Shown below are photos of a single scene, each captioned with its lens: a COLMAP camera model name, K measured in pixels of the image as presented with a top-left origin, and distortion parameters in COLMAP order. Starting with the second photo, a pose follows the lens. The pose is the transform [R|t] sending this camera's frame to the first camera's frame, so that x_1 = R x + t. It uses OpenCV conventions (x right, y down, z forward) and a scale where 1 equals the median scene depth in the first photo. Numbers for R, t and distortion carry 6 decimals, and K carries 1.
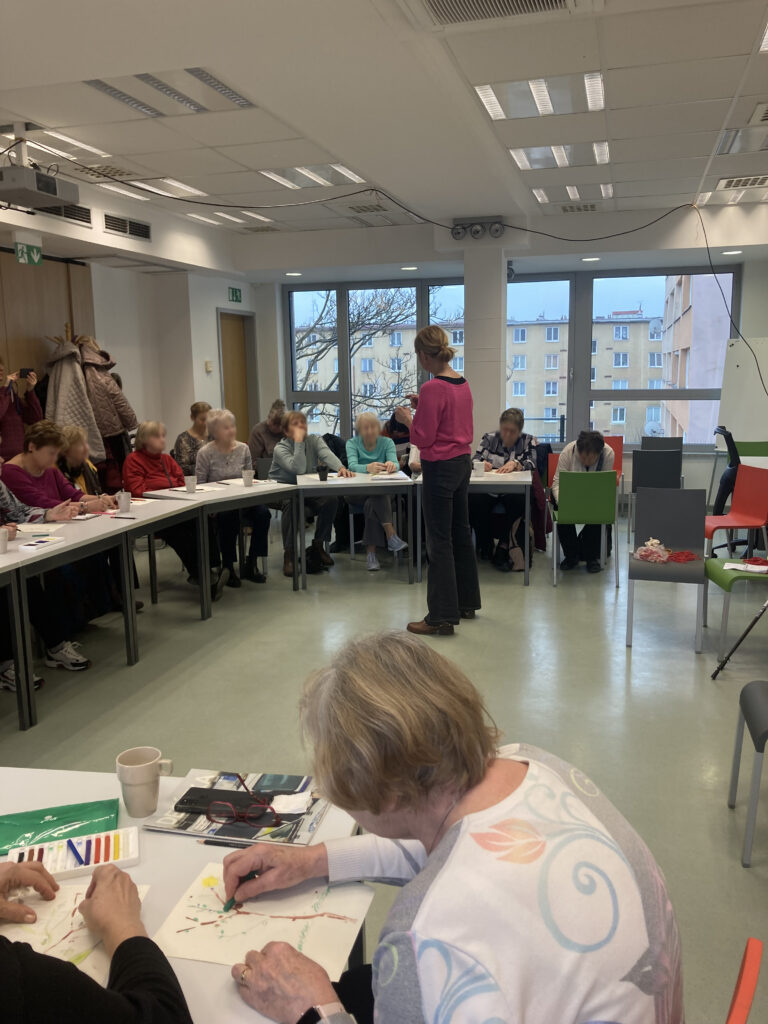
lens RADIAL K [[849.9, 0, 384.0], [0, 849.9, 512.0], [0, 0, 1]] dist [0.009339, -0.008401]
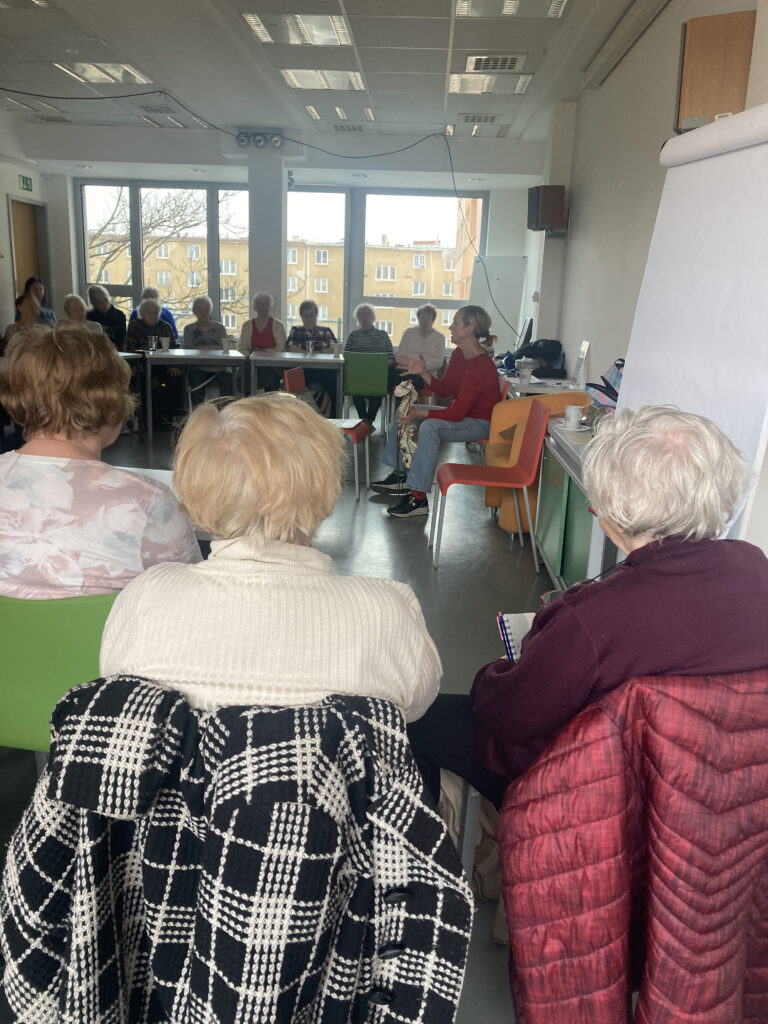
lens RADIAL K [[849.9, 0, 384.0], [0, 849.9, 512.0], [0, 0, 1]] dist [0.009339, -0.008401]
pose [[0.973013, -0.007055, 0.230641, 0.006089], [-0.013235, 0.996181, 0.086305, 0.048450], [-0.230369, -0.087029, 0.969204, -0.138648]]
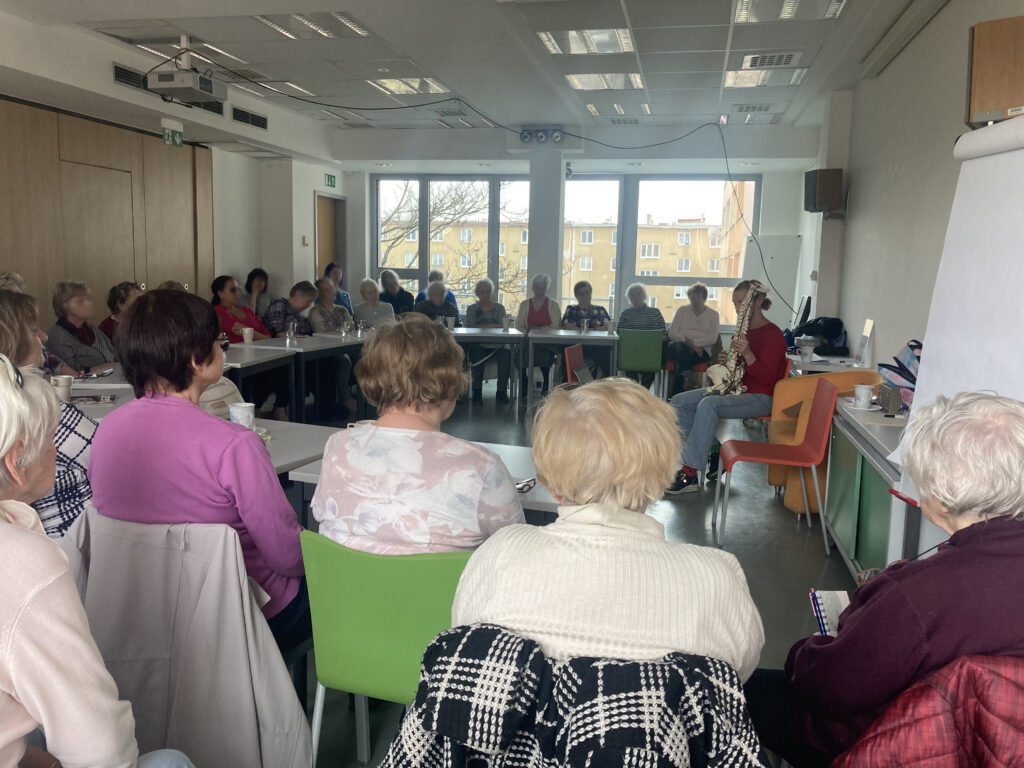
lens RADIAL K [[849.9, 0, 508.0], [0, 849.9, 372.3], [0, 0, 1]] dist [0.009339, -0.008401]
pose [[0.997228, 0.029588, 0.068267, -0.007647], [-0.026642, 0.998691, -0.043661, 0.047856], [-0.069470, 0.041722, 0.996711, -0.152633]]
